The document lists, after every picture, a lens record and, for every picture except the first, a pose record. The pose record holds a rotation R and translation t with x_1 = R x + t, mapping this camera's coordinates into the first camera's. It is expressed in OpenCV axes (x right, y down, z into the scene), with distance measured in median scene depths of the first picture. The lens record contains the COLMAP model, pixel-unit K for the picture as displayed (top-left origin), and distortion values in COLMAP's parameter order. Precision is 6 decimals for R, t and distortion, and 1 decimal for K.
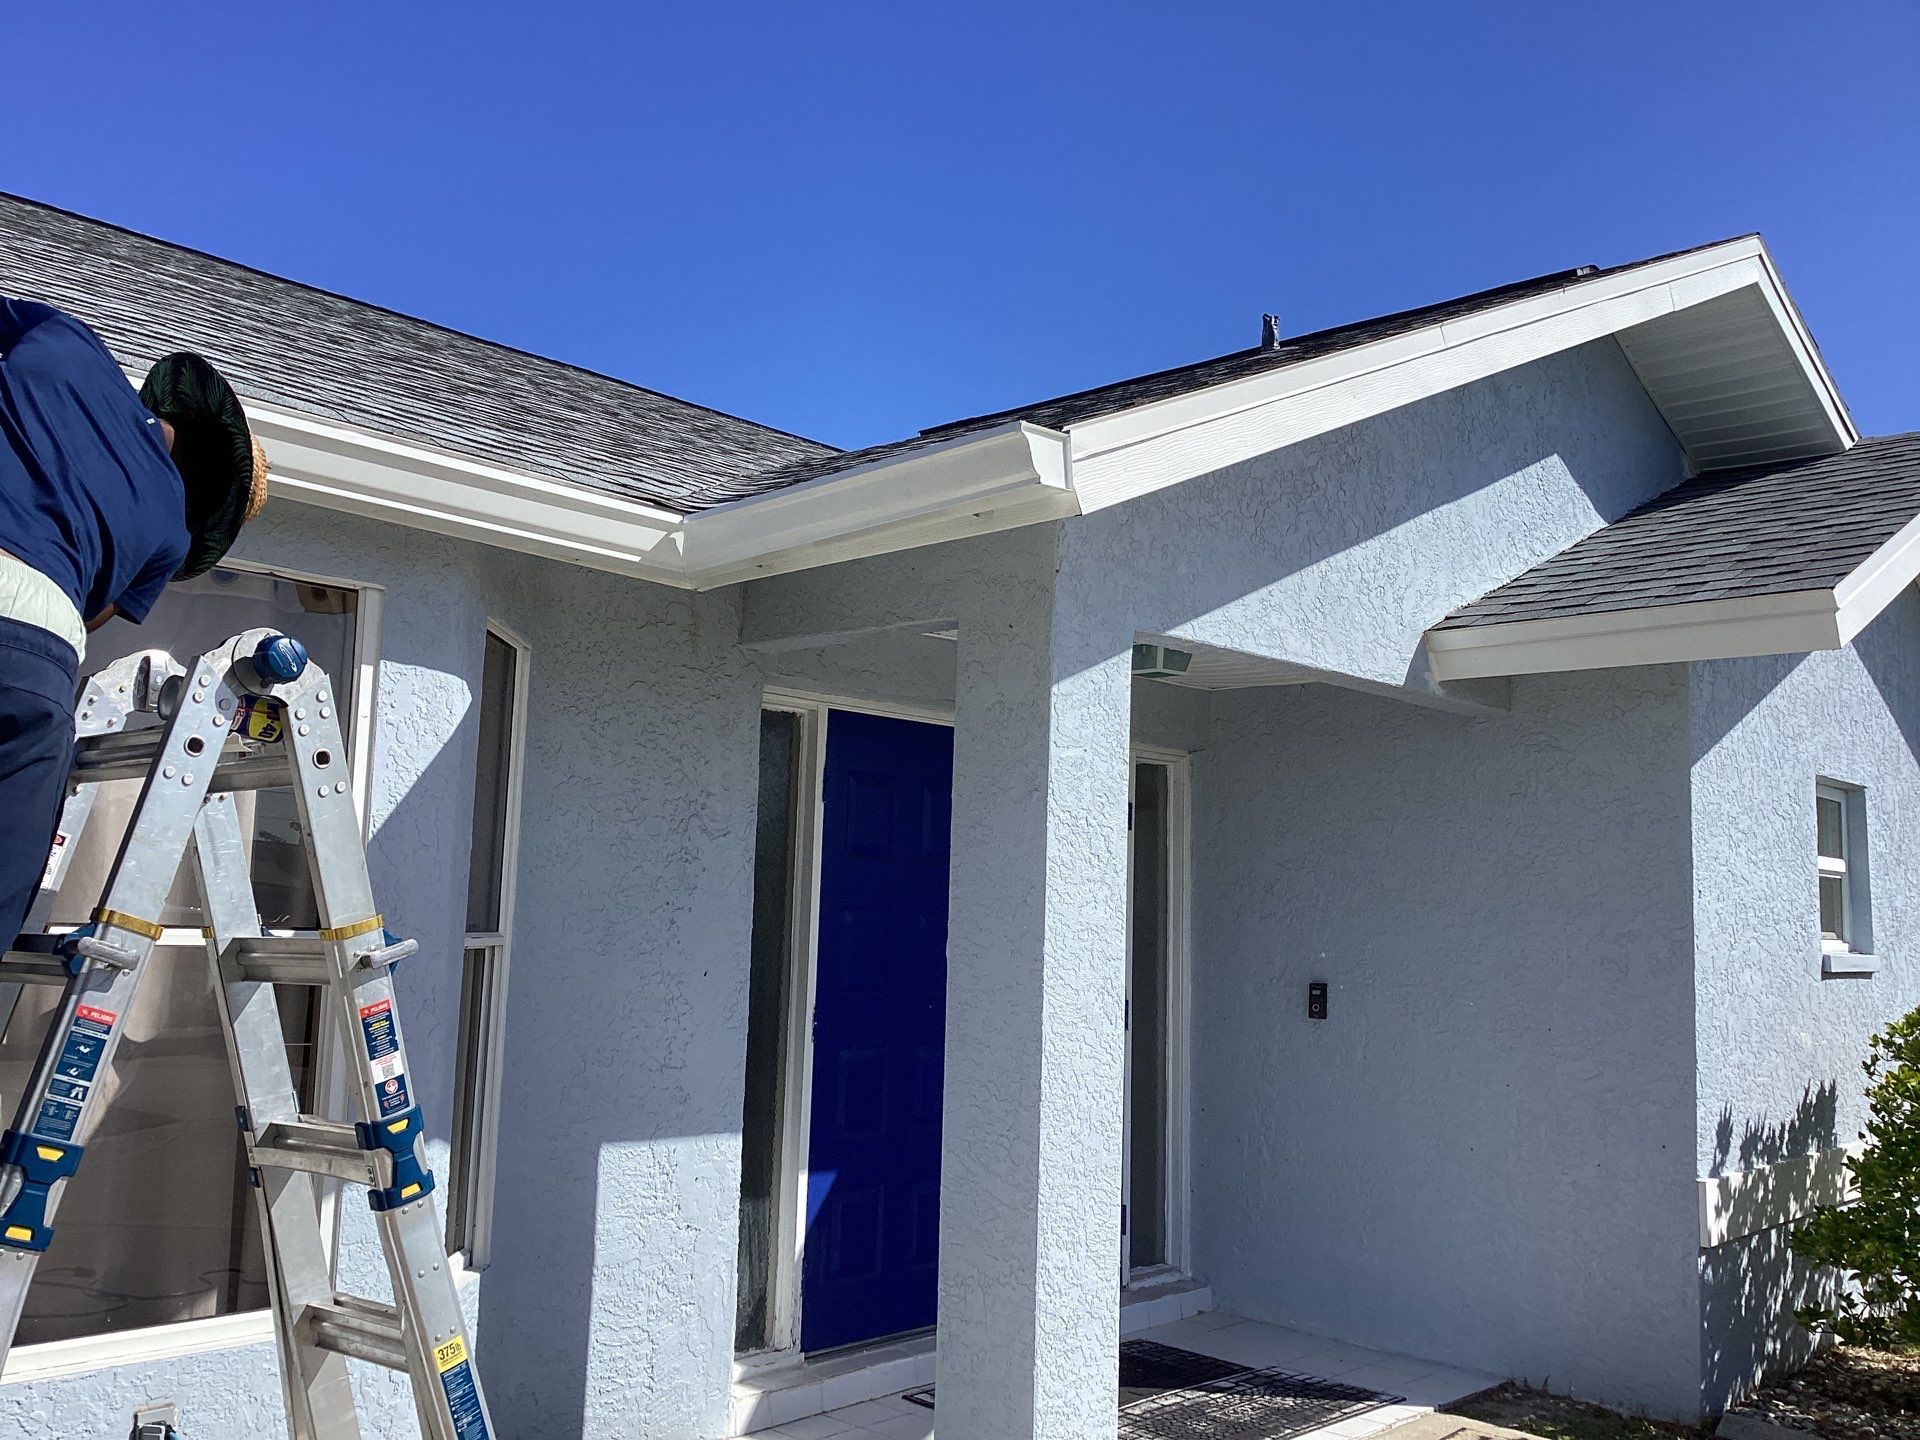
lens RADIAL K [[1743.3, 0, 952.5], [0, 1743.3, 721.8], [0, 0, 1]] dist [0.105506, -0.178024]
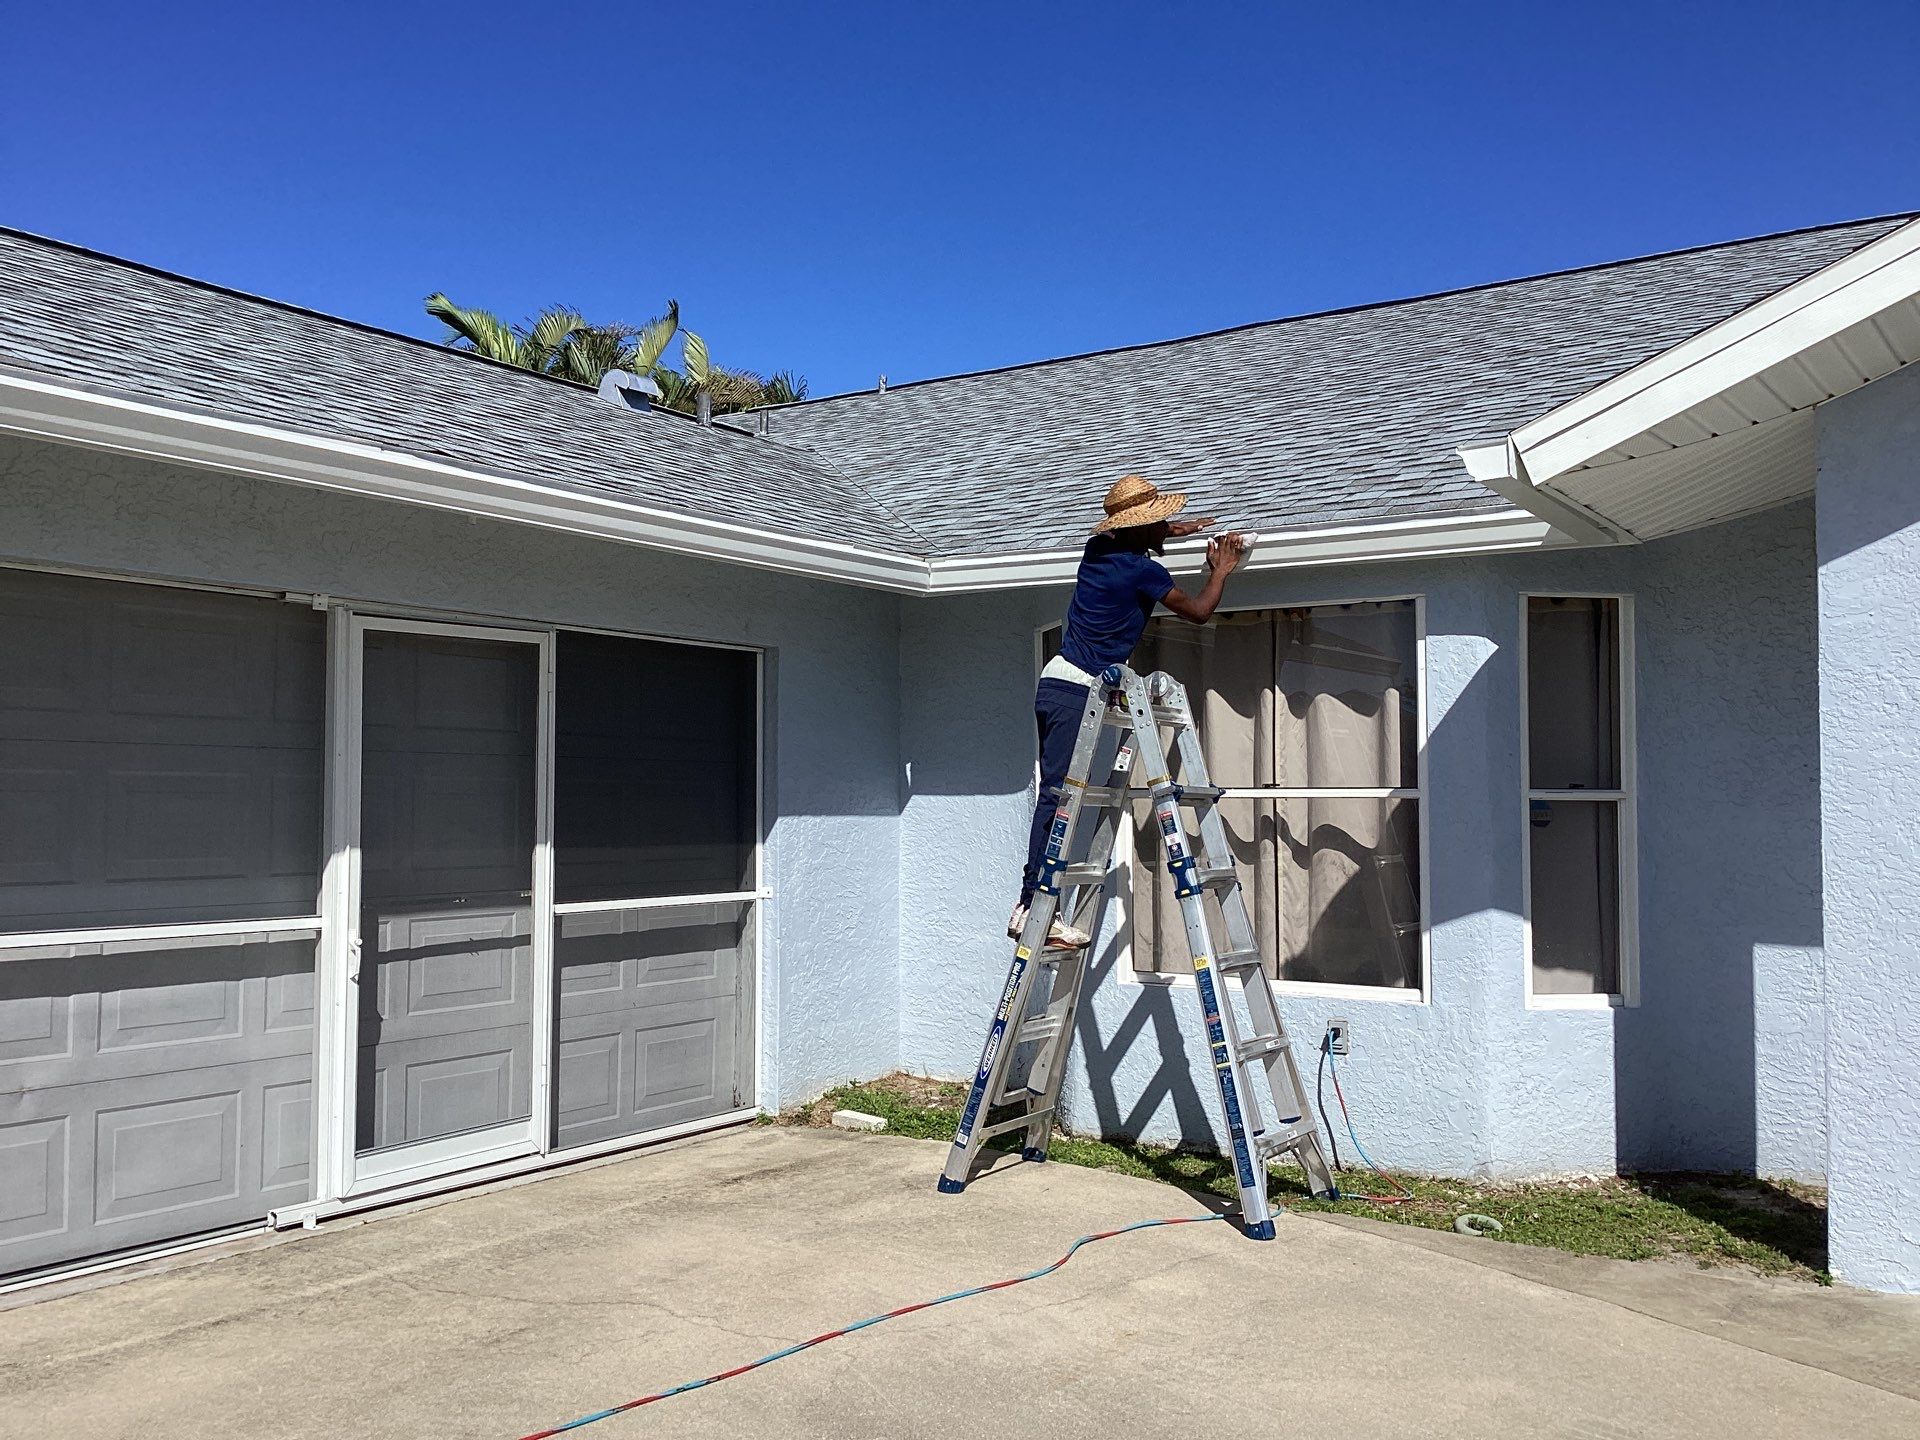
lens RADIAL K [[1731.3, 0, 952.0], [0, 1731.3, 721.7], [0, 0, 1]] dist [0.132518, -0.260888]
pose [[0.142985, -0.076925, -0.986731, 1.028932], [0.118512, 0.991133, -0.060095, 0.076793], [0.982604, -0.108346, 0.150833, 0.200868]]
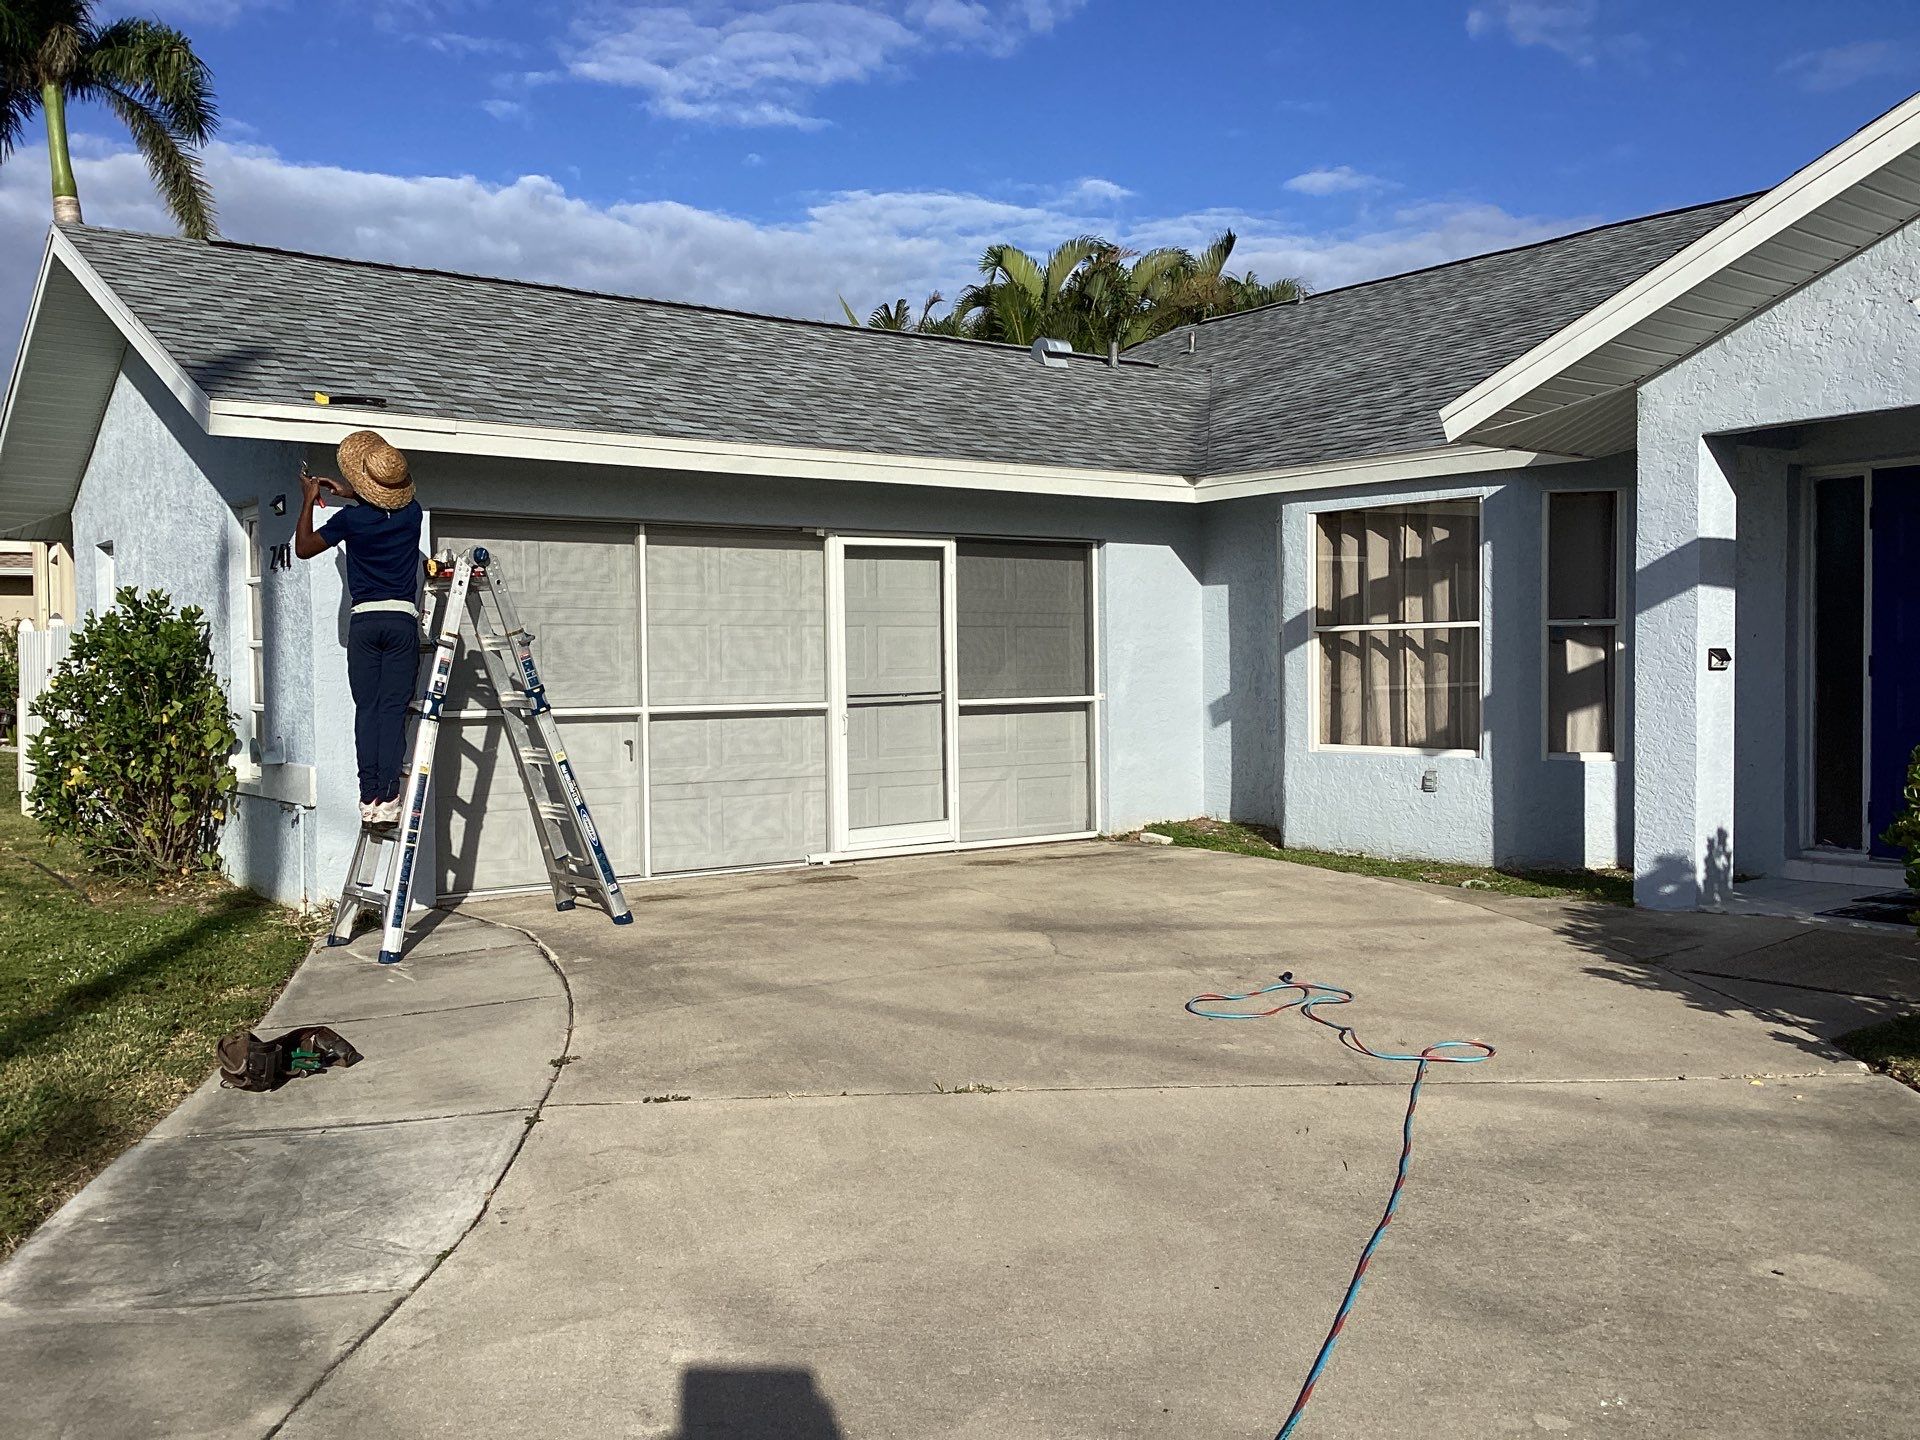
lens RADIAL K [[1771.0, 0, 951.0], [0, 1771.0, 712.1], [0, 0, 1]] dist [0.149236, -0.324897]
pose [[-0.197176, -0.000022, -0.980368, 1.972431], [0.119576, 0.992533, -0.024072, 0.174376], [0.973048, -0.121974, -0.195702, 0.544589]]
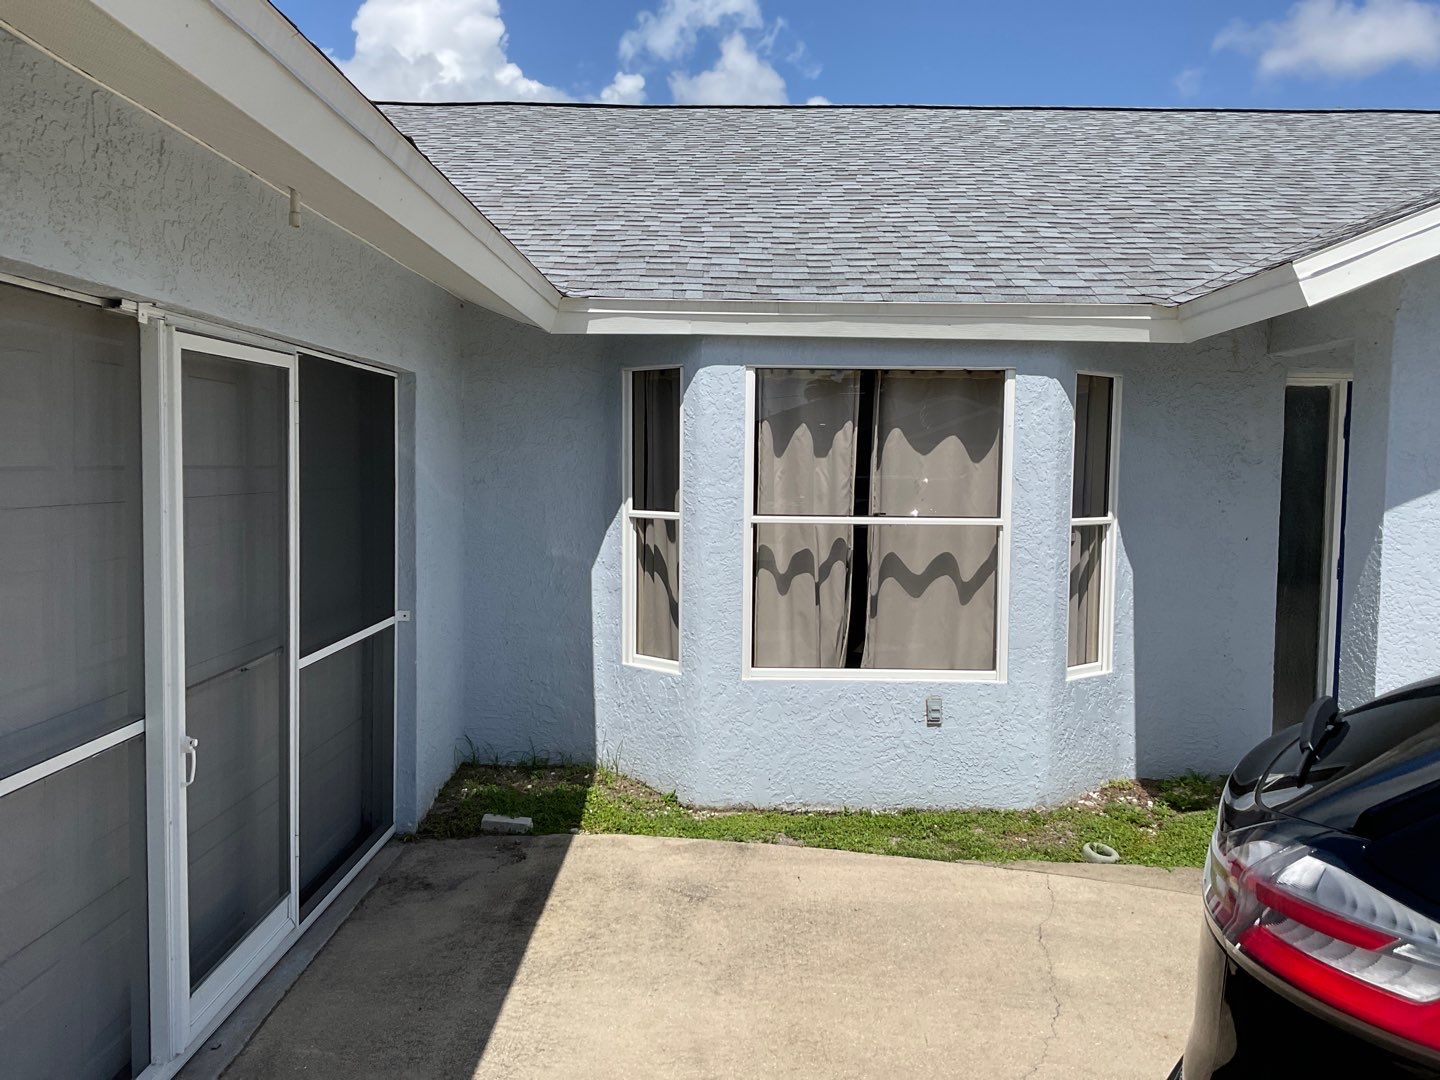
lens RADIAL K [[1192.5, 0, 715.5], [0, 1192.5, 520.8], [0, 0, 1]] dist [0.050677, -0.003373]
pose [[0.665533, 0.014993, -0.746218, 0.443177], [0.094329, 0.990092, 0.104023, -0.060735], [0.740383, -0.139621, 0.657525, -0.250295]]
